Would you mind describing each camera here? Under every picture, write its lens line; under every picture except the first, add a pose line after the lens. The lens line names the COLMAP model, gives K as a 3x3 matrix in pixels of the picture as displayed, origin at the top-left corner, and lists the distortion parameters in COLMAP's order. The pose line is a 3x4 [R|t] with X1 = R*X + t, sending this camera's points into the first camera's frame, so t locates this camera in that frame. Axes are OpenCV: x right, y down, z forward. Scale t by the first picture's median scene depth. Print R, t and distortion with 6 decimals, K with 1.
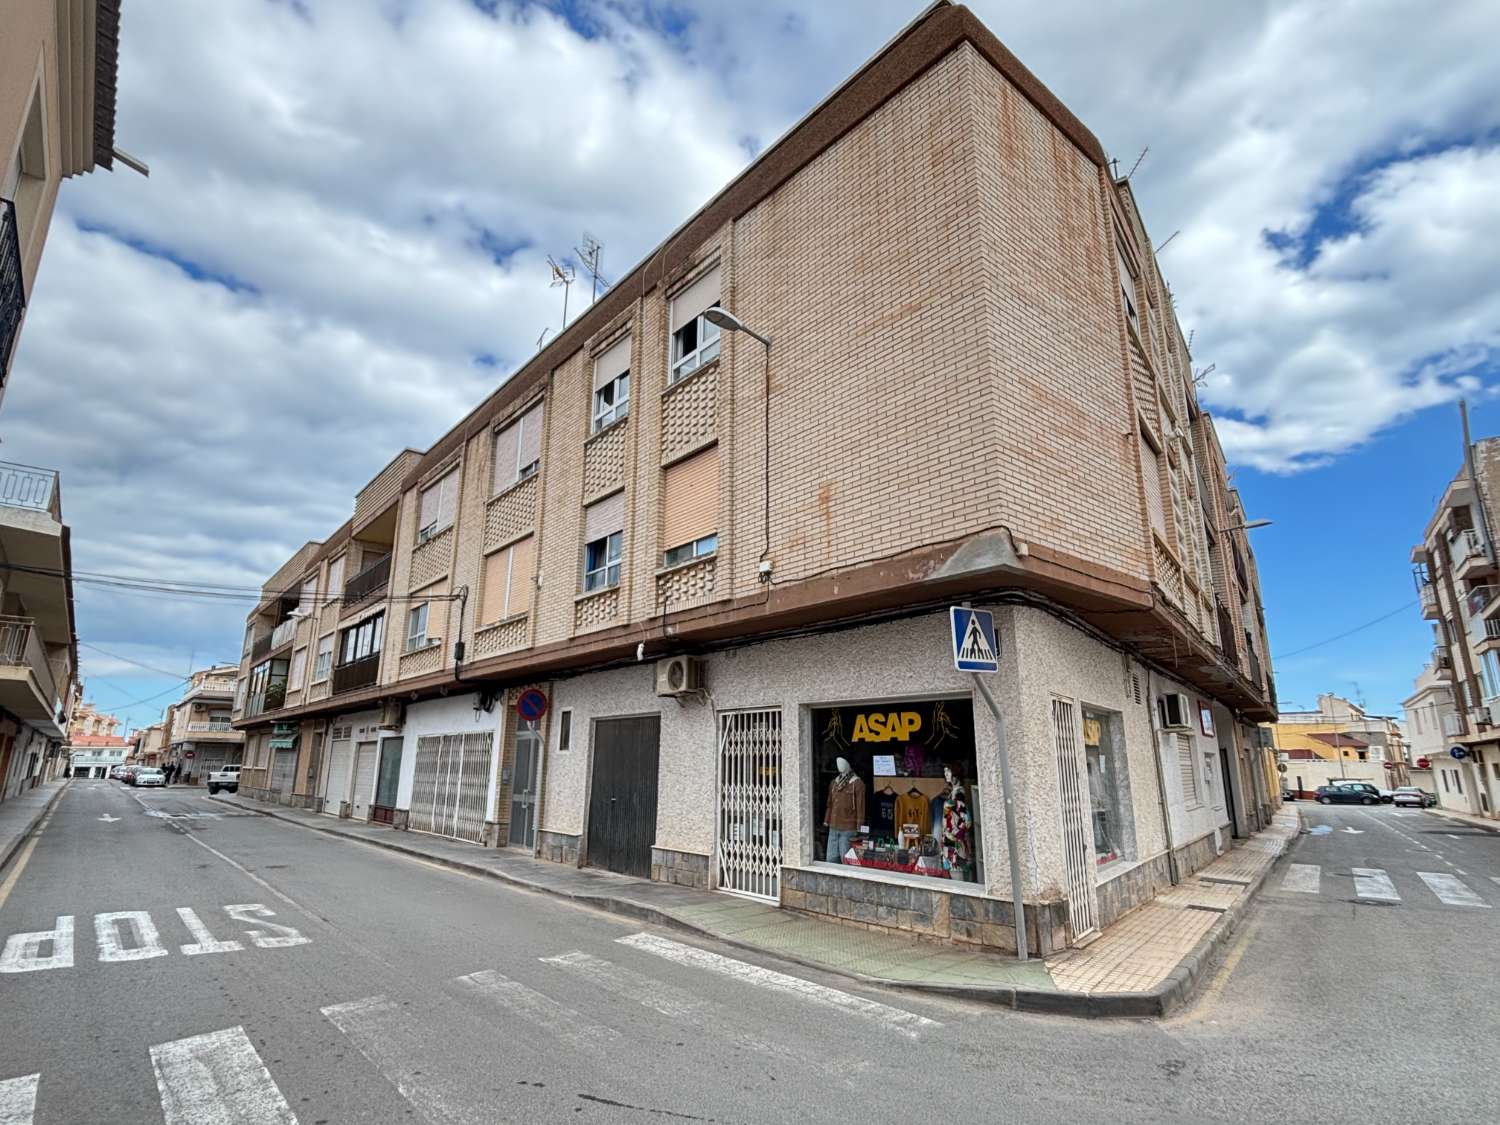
lens RADIAL K [[785.4, 0, 750.0], [0, 785.4, 562.5], [0, 0, 1]] dist [0.017919, -0.037161]
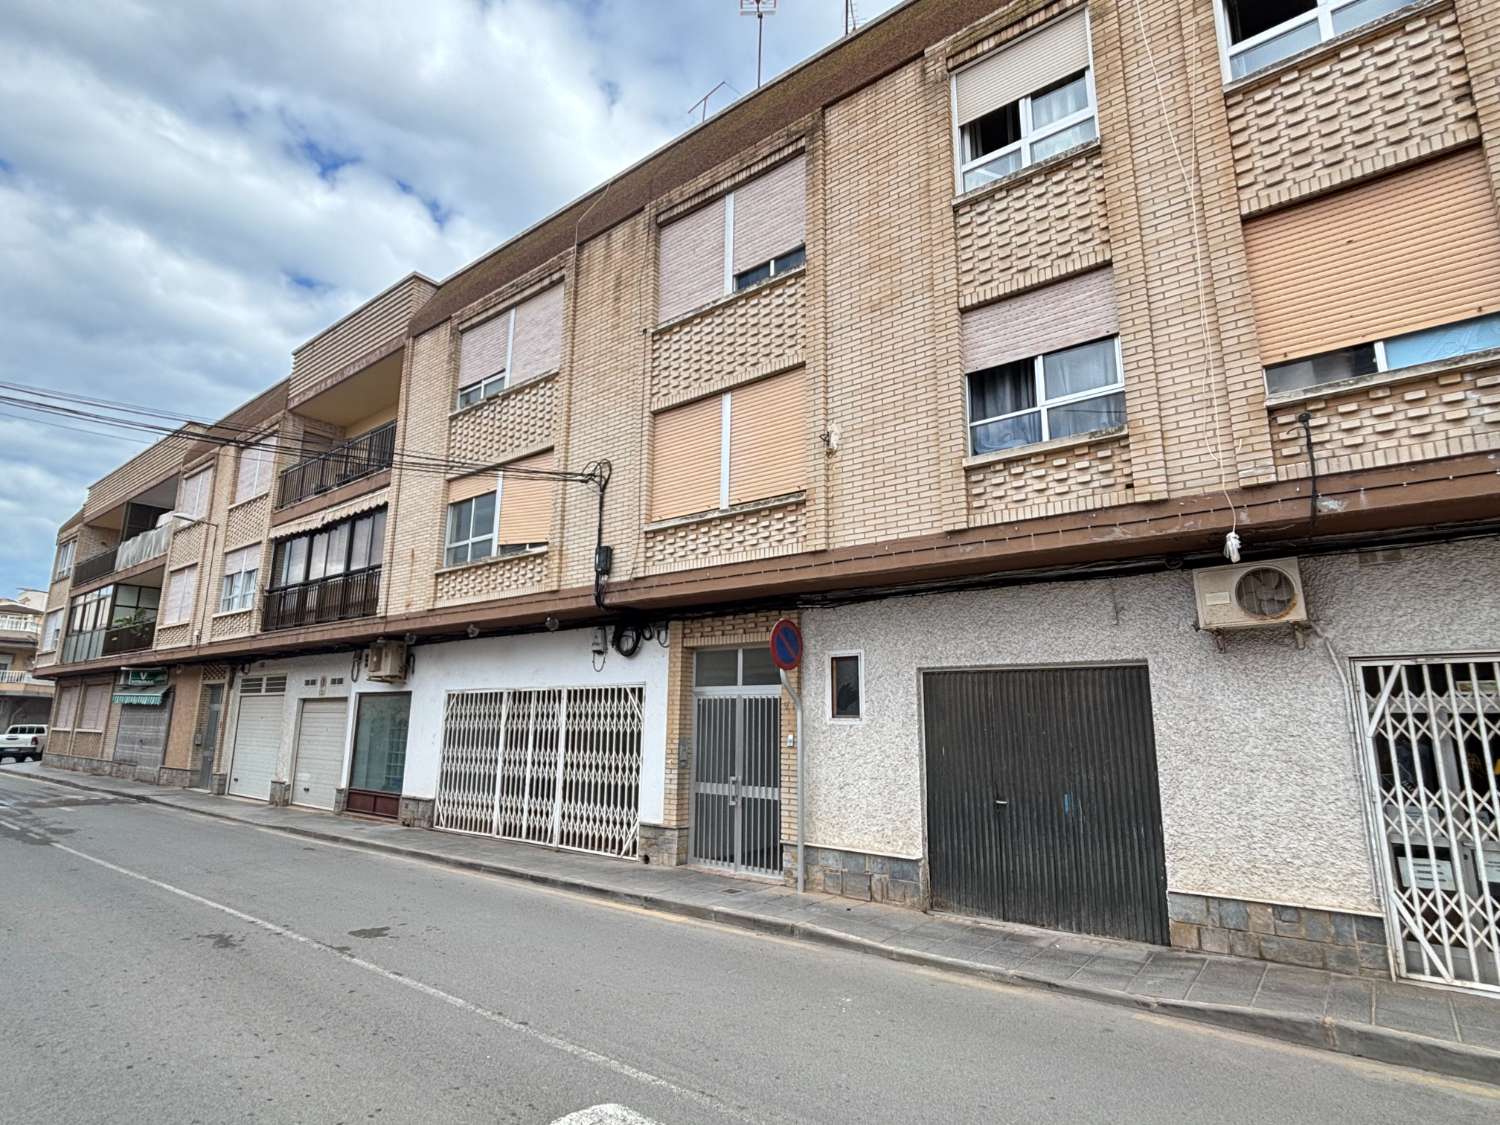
lens RADIAL K [[752.8, 0, 753.6], [0, 752.8, 576.0], [0, 0, 1]] dist [0.016538, -0.018415]
pose [[0.973394, 0.048399, 0.223970, -0.308734], [-0.061821, 0.996663, 0.053306, 0.068297], [-0.220642, -0.065733, 0.973137, 0.305695]]
